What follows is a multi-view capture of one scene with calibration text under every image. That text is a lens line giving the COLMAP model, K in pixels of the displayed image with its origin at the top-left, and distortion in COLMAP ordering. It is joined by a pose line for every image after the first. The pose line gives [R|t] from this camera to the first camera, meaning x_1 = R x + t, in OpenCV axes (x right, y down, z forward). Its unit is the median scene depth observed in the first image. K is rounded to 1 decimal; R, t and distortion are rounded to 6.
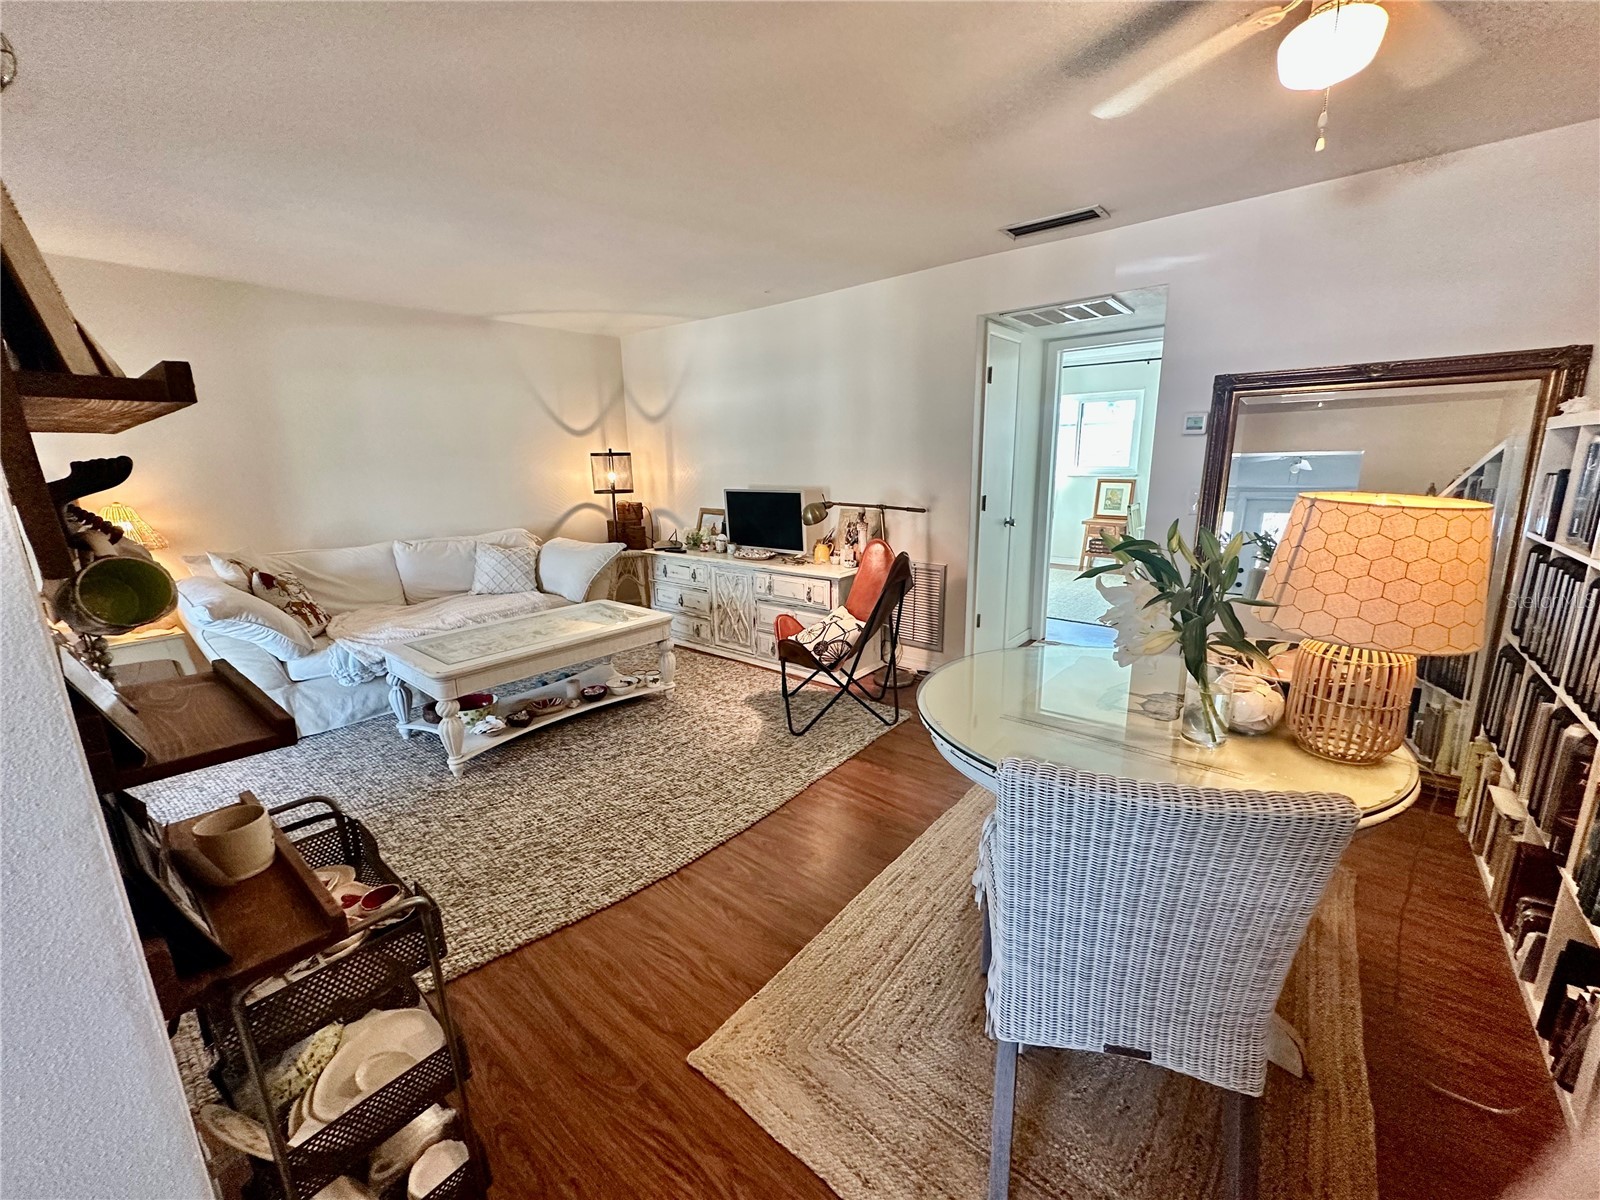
lens RADIAL K [[629.4, 0, 800.0], [0, 629.4, 600.0], [0, 0, 1]] dist [-0.000558, 0.000028]
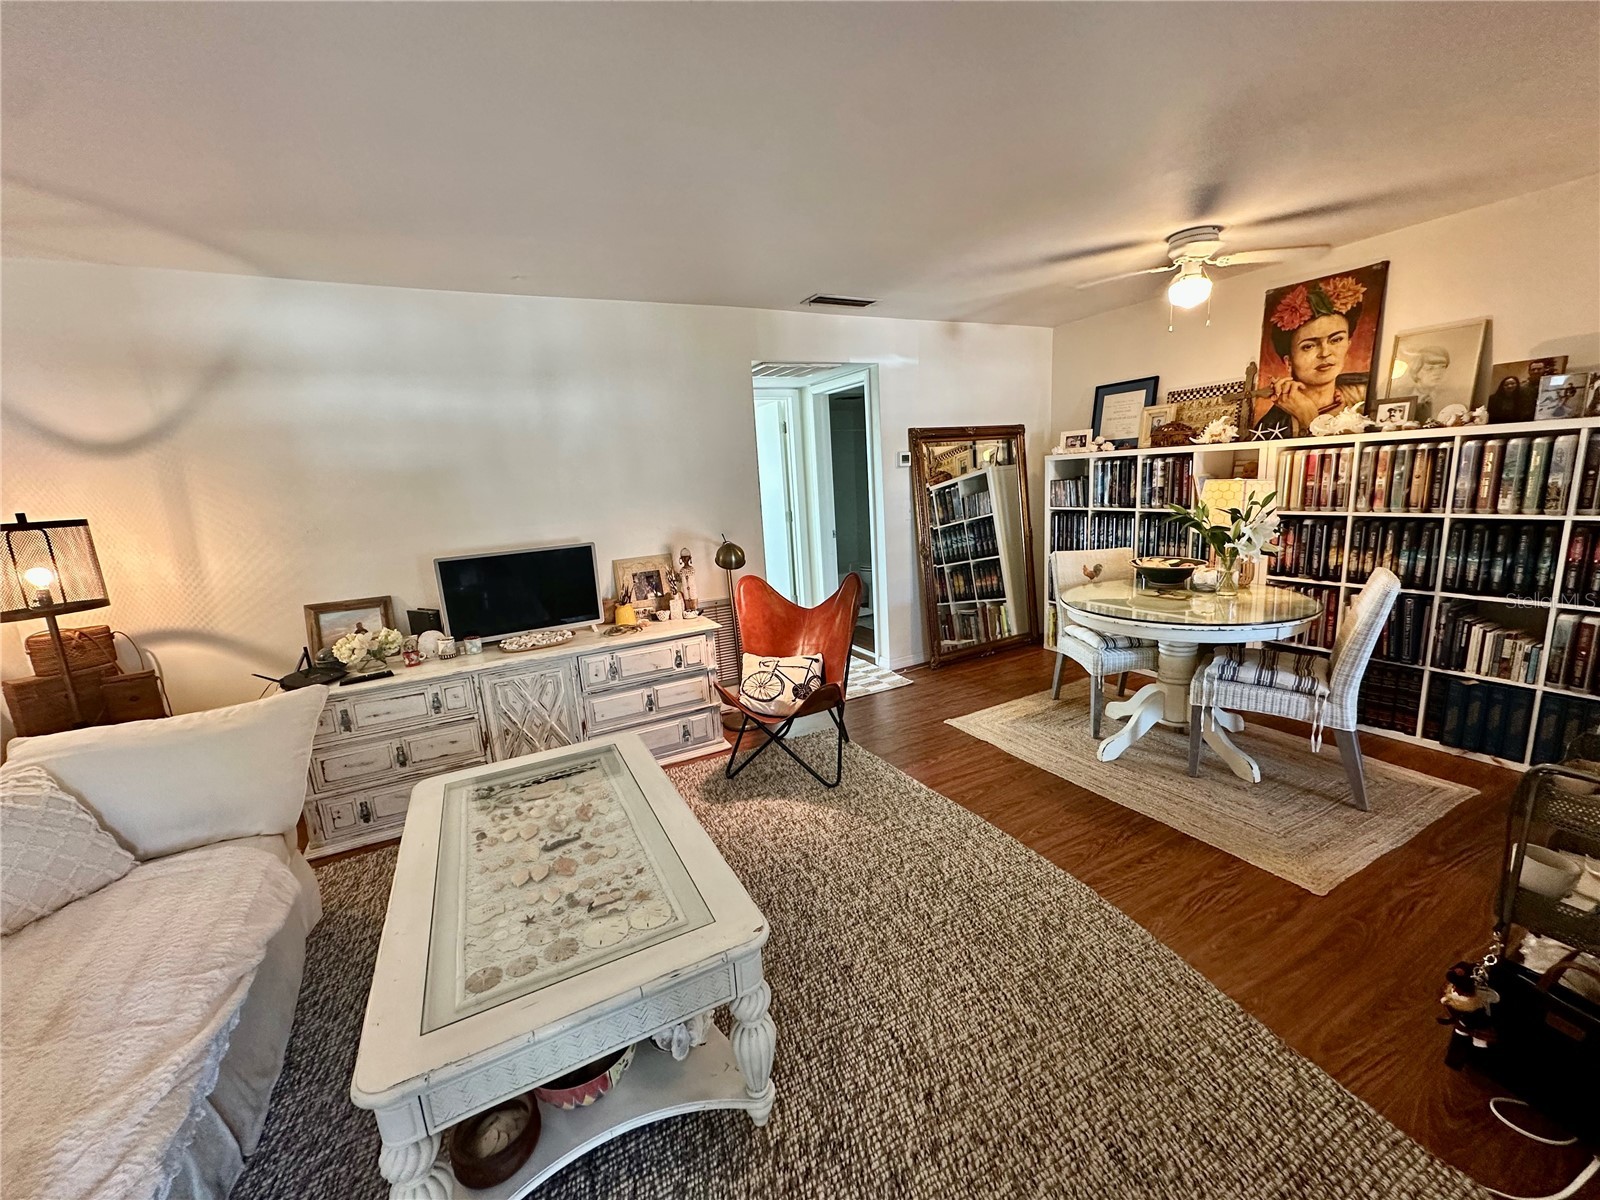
lens RADIAL K [[629.4, 0, 800.0], [0, 629.4, 600.0], [0, 0, 1]] dist [-0.000558, 0.000028]
pose [[0.393008, -0.186596, 0.900404, -0.584195], [0.256576, 0.962557, 0.087486, -0.102571], [-0.883014, 0.196639, 0.426168, 0.434311]]
